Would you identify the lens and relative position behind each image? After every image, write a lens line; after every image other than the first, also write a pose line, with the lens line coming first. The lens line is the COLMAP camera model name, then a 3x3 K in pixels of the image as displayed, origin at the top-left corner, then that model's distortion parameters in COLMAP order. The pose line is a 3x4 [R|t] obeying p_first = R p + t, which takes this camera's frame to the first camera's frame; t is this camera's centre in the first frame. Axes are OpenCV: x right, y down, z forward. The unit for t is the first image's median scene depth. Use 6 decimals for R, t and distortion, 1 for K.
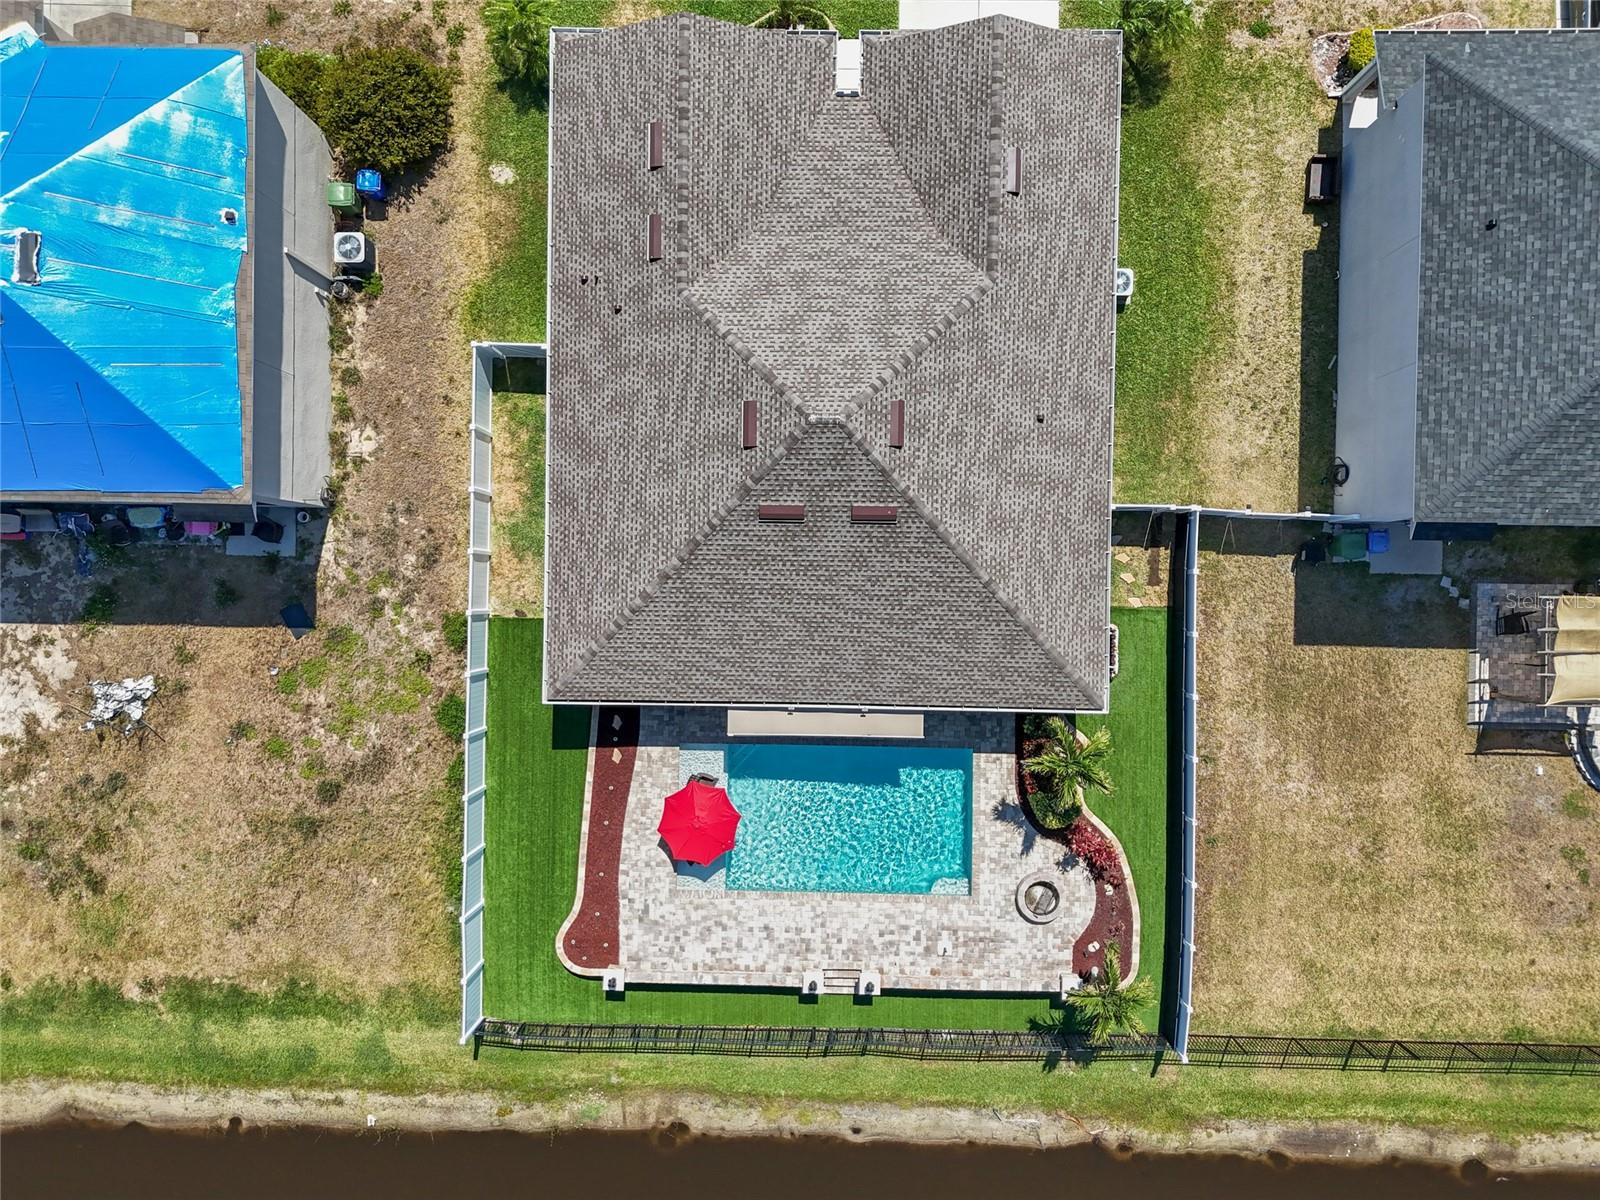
lens RADIAL K [[1182.5, 0, 805.7], [0, 1182.5, 582.9], [0, 0, 1]] dist [0.077200, -0.080023]
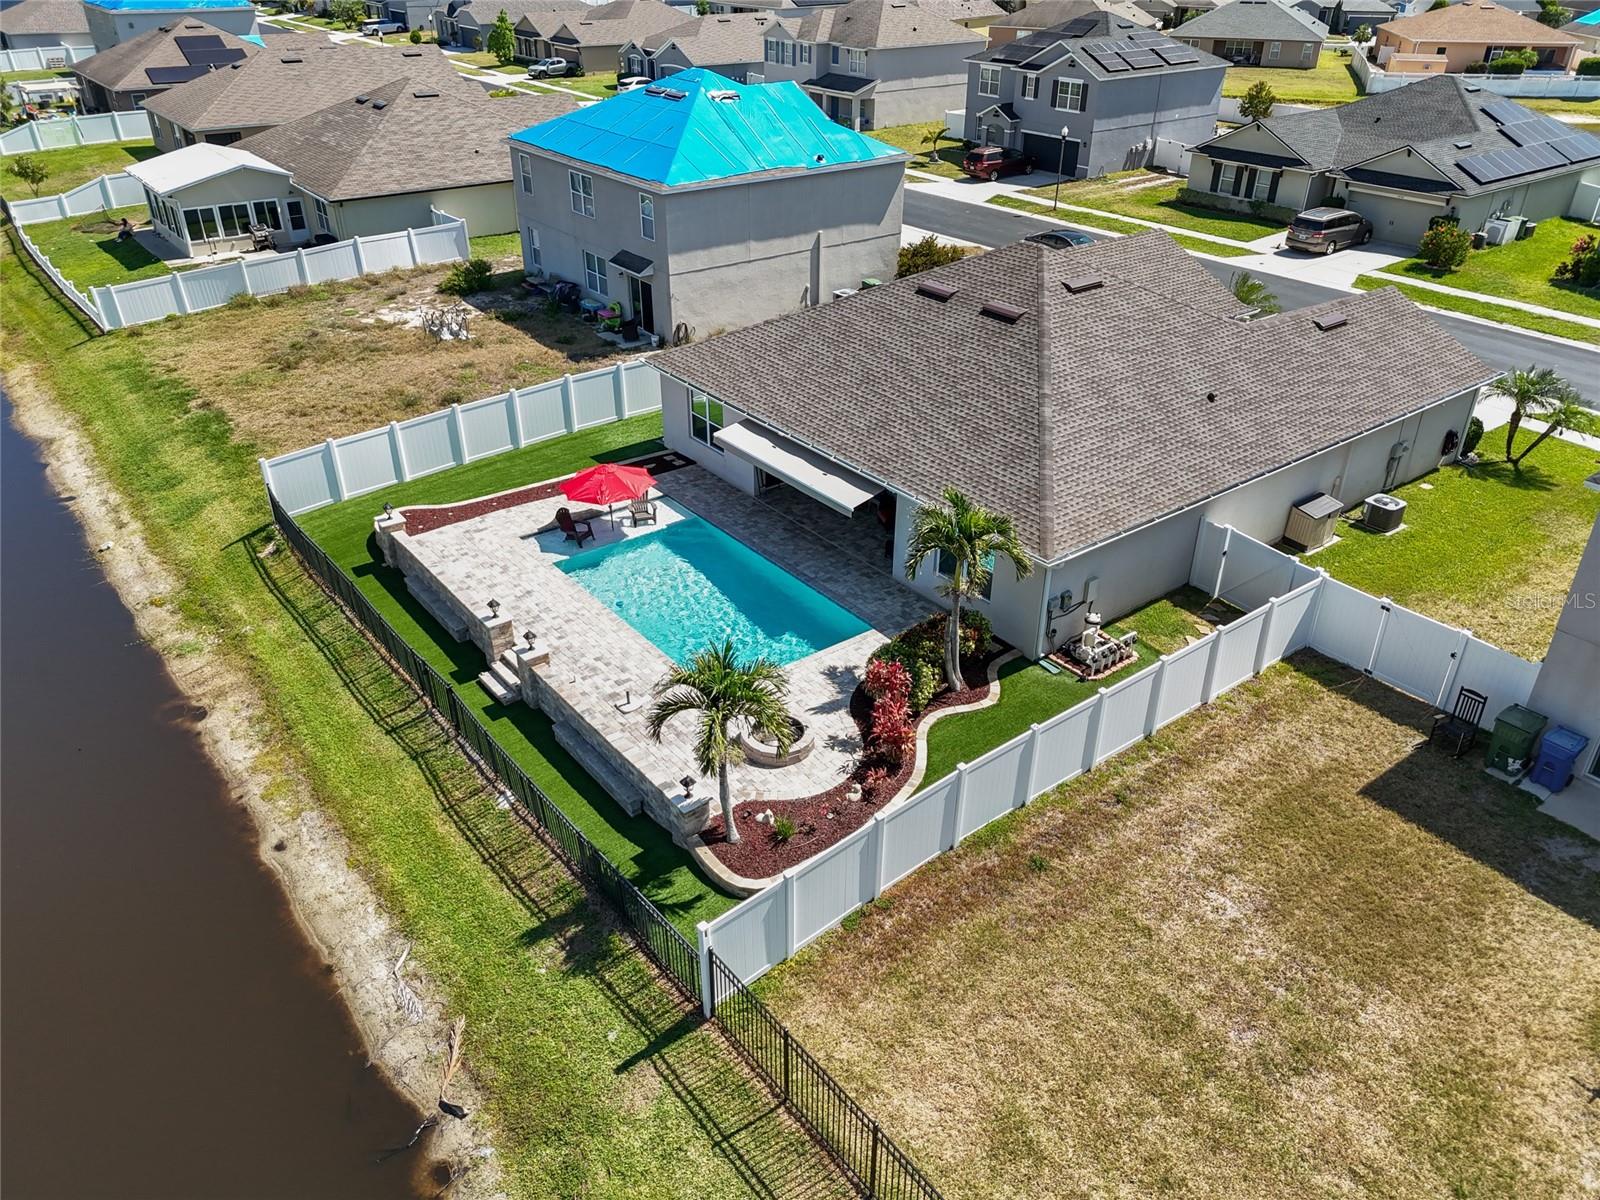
lens RADIAL K [[1182.5, 0, 805.7], [0, 1182.5, 582.9], [0, 0, 1]] dist [0.077200, -0.080023]
pose [[0.626299, 0.404778, -0.666262, 0.585536], [-0.779359, 0.304607, -0.547553, 0.563204], [-0.018689, 0.862189, 0.506242, 0.590586]]
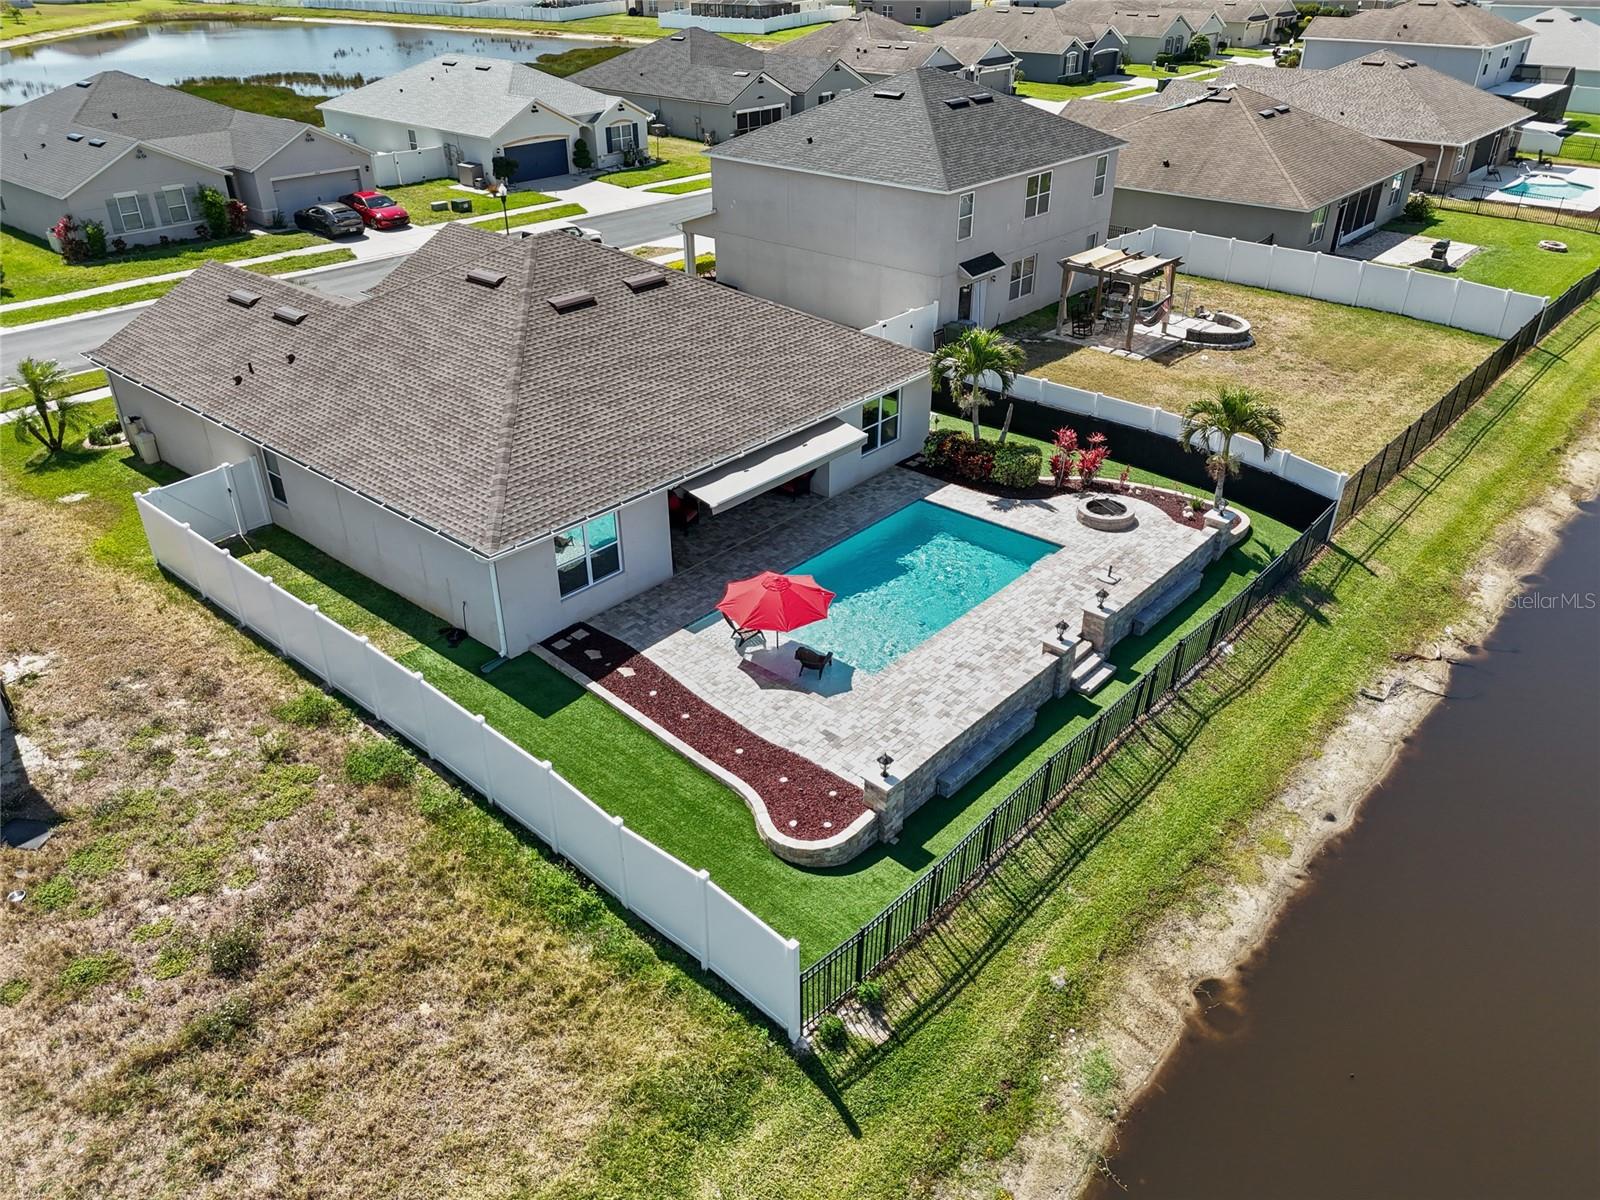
lens RADIAL K [[1182.5, 0, 805.7], [0, 1182.5, 582.9], [0, 0, 1]] dist [0.077200, -0.080023]
pose [[0.643323, -0.351230, 0.680274, -0.529262], [0.765455, 0.312079, -0.562749, 0.581699], [-0.014645, 0.882748, 0.469618, 0.630932]]
